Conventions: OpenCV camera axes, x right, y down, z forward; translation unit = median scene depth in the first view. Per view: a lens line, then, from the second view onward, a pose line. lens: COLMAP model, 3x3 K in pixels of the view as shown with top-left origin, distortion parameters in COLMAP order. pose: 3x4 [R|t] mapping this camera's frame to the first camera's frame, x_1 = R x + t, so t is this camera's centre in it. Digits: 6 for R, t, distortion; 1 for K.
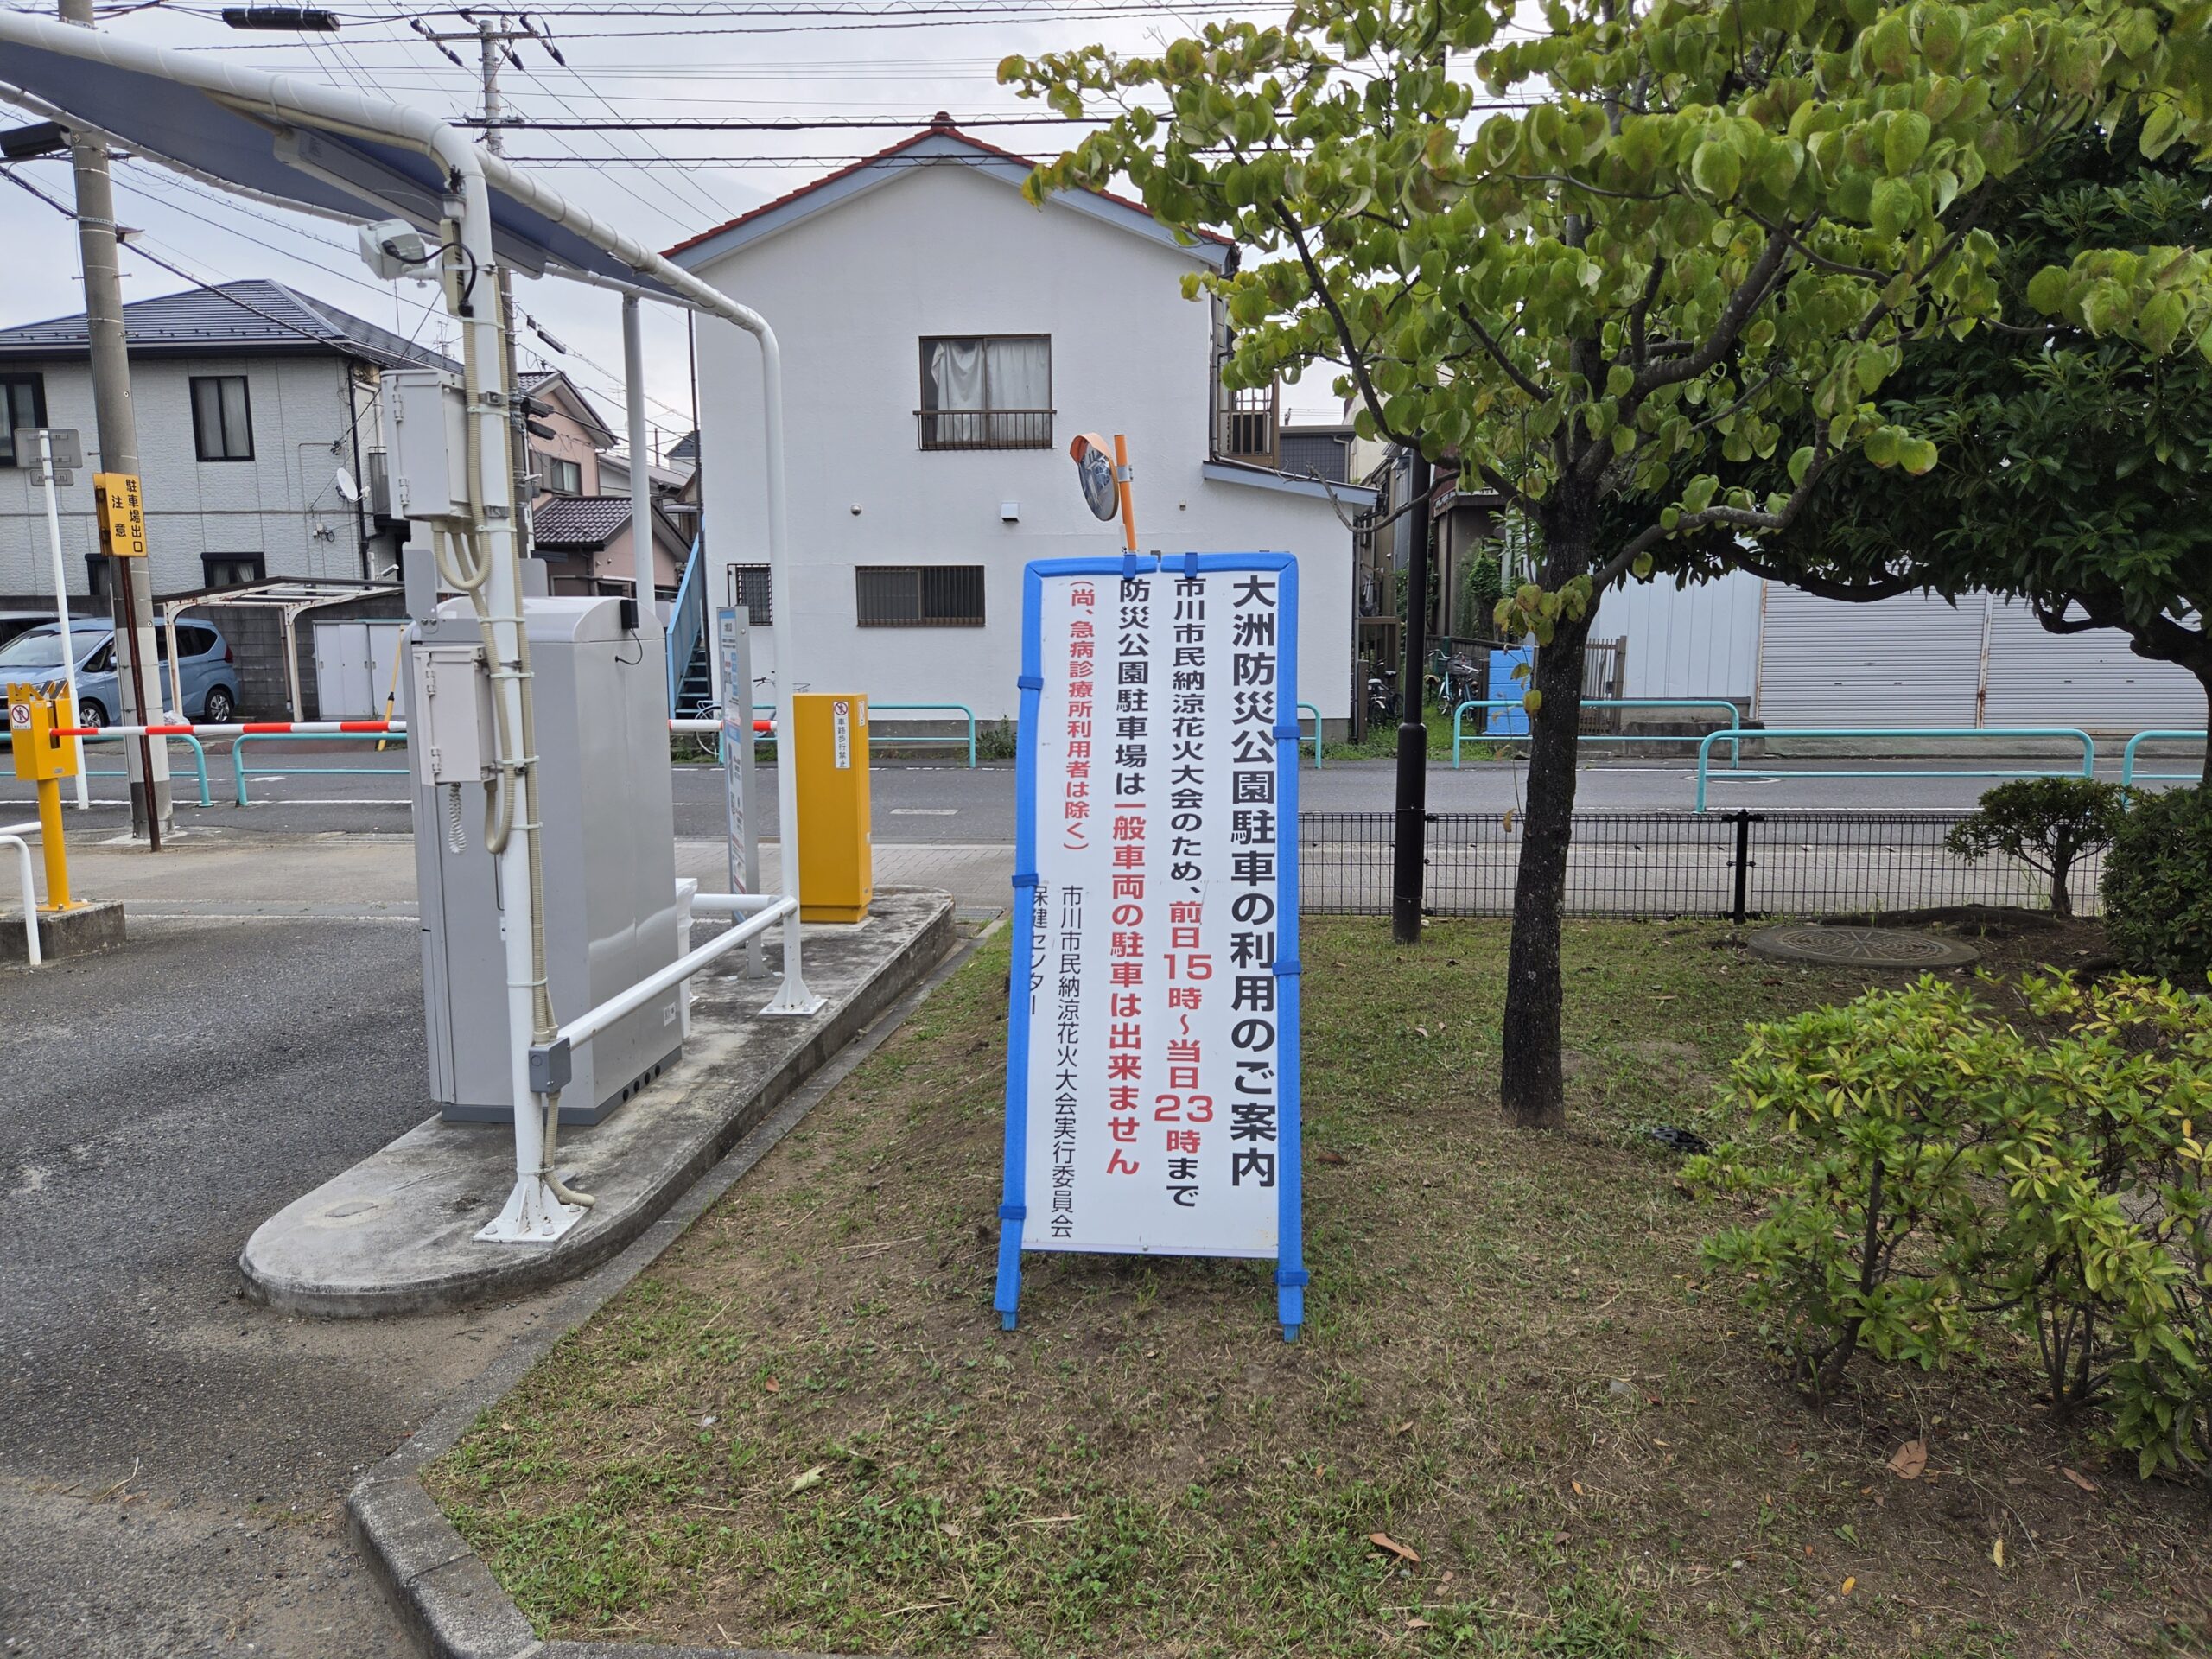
lens RADIAL K [[1471.2, 0, 1109.5], [0, 1471.2, 831.8], [0, 0, 1]] dist [0.005331, -0.000796]
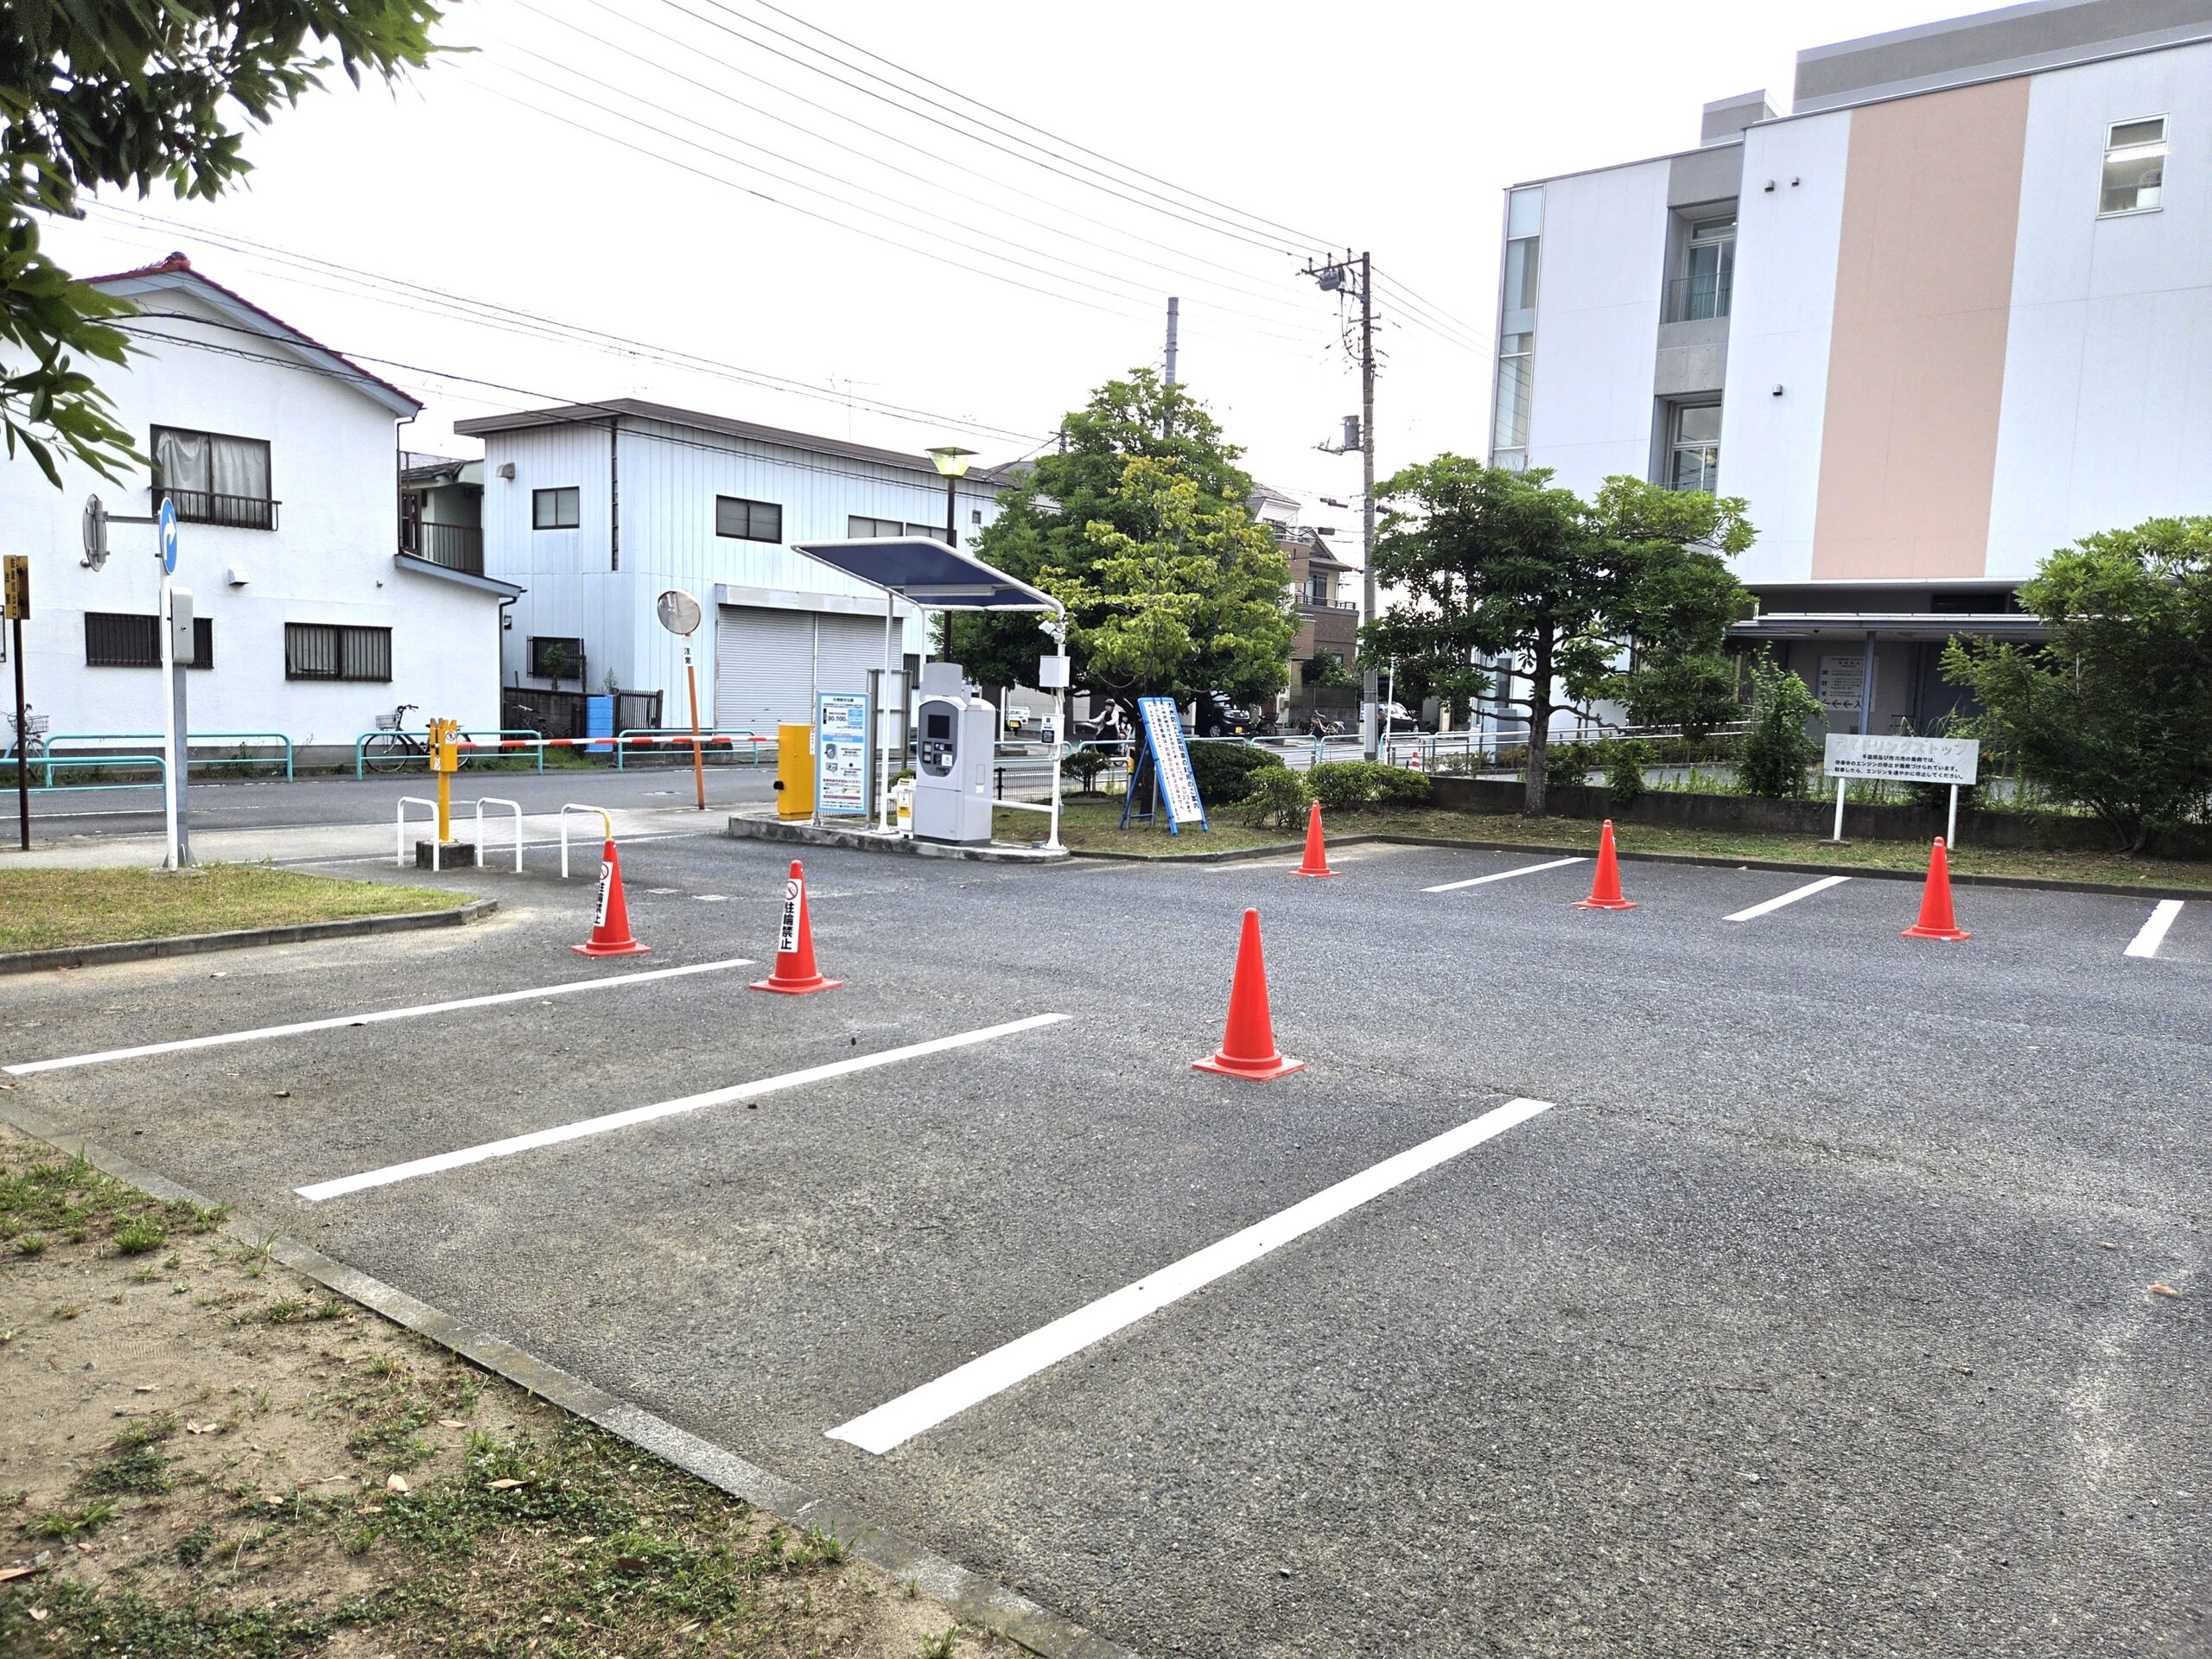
lens RADIAL K [[1471.2, 0, 1107.8], [0, 1471.2, 831.4], [0, 0, 1]] dist [0.005331, -0.000796]
pose [[0.556469, -0.056587, 0.828939, -0.701249], [0.071779, 0.997222, 0.019889, 0.023001], [-0.827762, 0.048432, 0.558985, -0.287396]]
